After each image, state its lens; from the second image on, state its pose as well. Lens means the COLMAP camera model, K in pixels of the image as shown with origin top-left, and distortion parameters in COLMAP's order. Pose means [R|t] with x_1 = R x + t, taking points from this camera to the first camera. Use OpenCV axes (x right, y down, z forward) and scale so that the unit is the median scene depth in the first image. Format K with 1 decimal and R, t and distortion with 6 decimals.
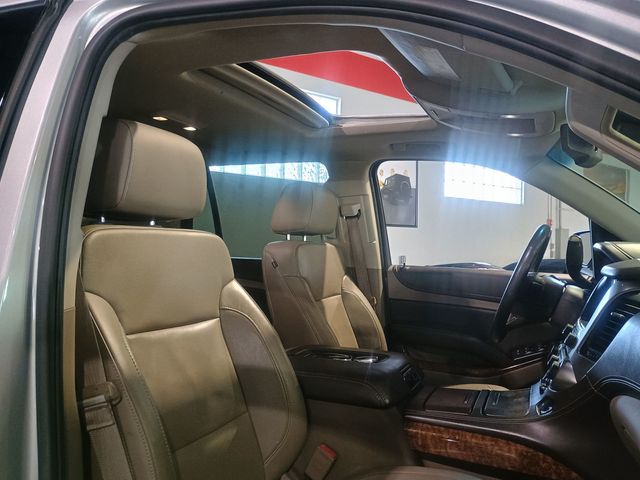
lens RADIAL K [[557.7, 0, 316.0], [0, 557.7, 234.6], [0, 0, 1]] dist [0.061403, -0.054368]
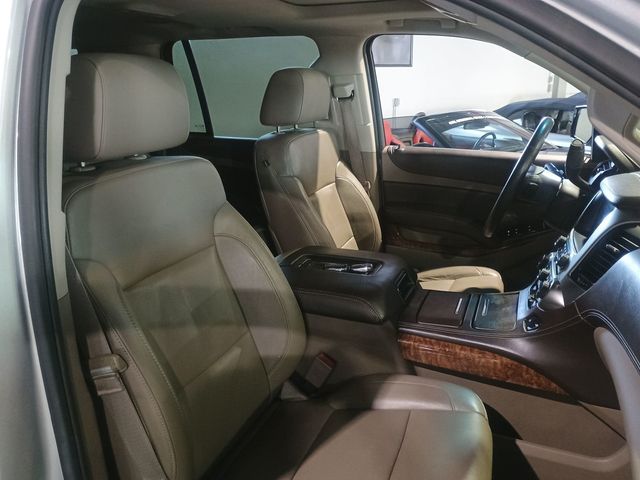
lens RADIAL K [[557.7, 0, 318.7], [0, 557.7, 240.3], [0, 0, 1]] dist [0.061403, -0.054368]
pose [[0.999426, -0.030976, 0.013744, -0.000932], [0.025710, 0.957297, 0.287961, -0.140099], [-0.022077, -0.287442, 0.957544, 0.044126]]
